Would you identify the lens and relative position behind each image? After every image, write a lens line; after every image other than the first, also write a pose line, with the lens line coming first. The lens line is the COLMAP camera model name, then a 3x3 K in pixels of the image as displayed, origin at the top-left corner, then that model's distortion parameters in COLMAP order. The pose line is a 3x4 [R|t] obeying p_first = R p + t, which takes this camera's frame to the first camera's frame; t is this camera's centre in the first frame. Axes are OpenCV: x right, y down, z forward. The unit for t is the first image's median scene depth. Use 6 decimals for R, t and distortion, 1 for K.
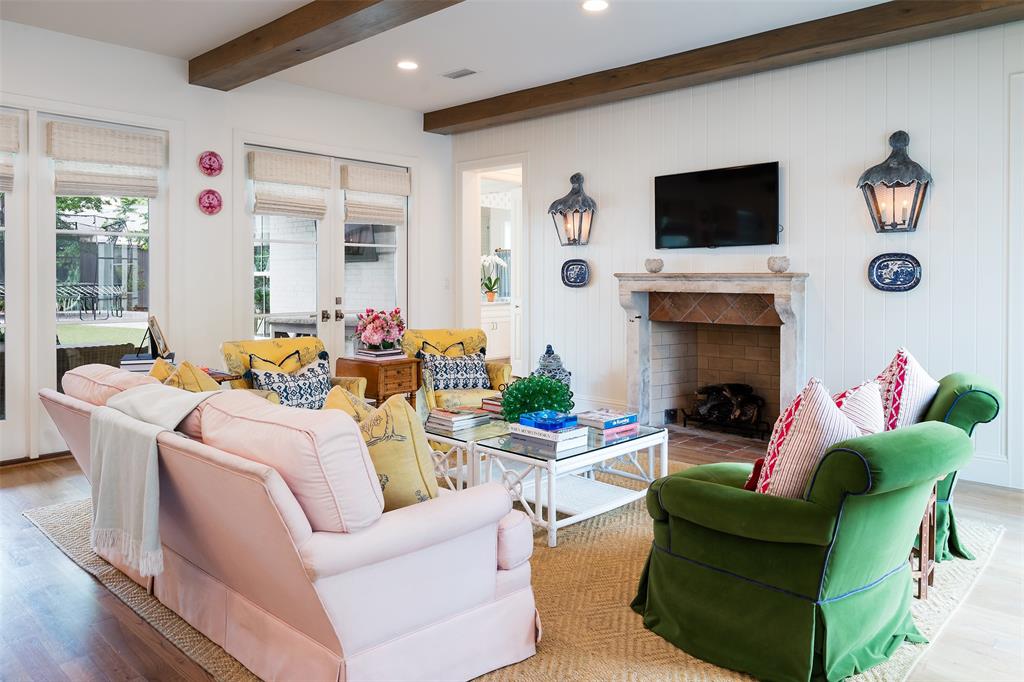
lens RADIAL K [[708.2, 0, 512.7], [0, 708.2, 284.9], [0, 0, 1]] dist [-0.000534, -0.000922]
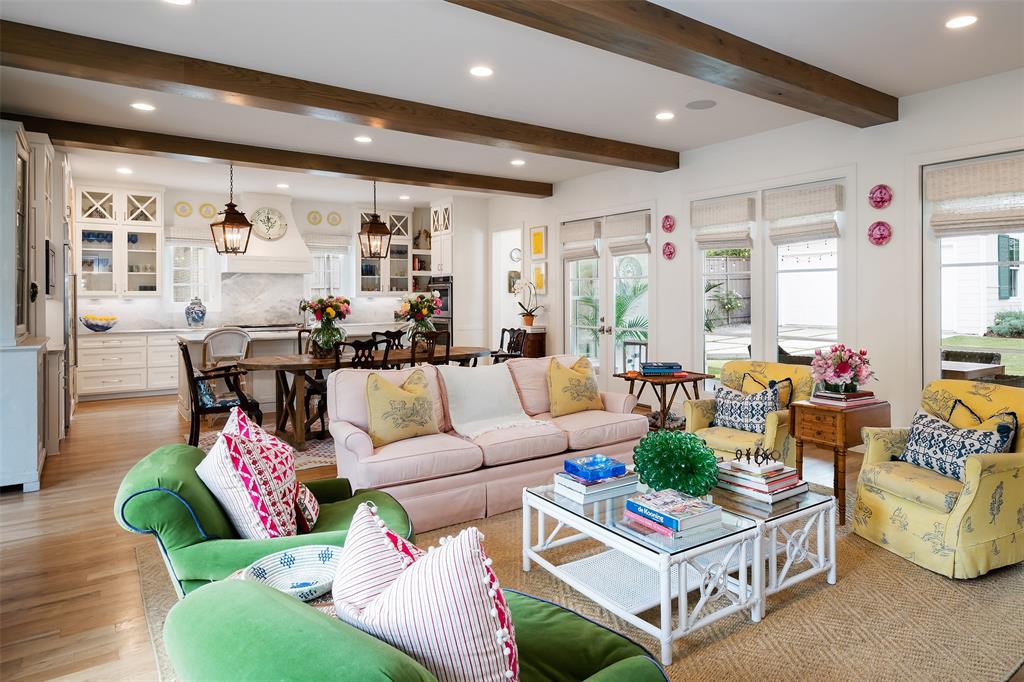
lens RADIAL K [[630.3, 0, 596.1], [0, 630.3, 299.9], [0, 0, 1]] dist [-0.000280, -0.001436]
pose [[-0.160110, 0.005677, -0.987083, 0.651362], [-0.006614, 0.999955, 0.006824, -0.026325], [0.987077, 0.007621, -0.160065, 0.859425]]
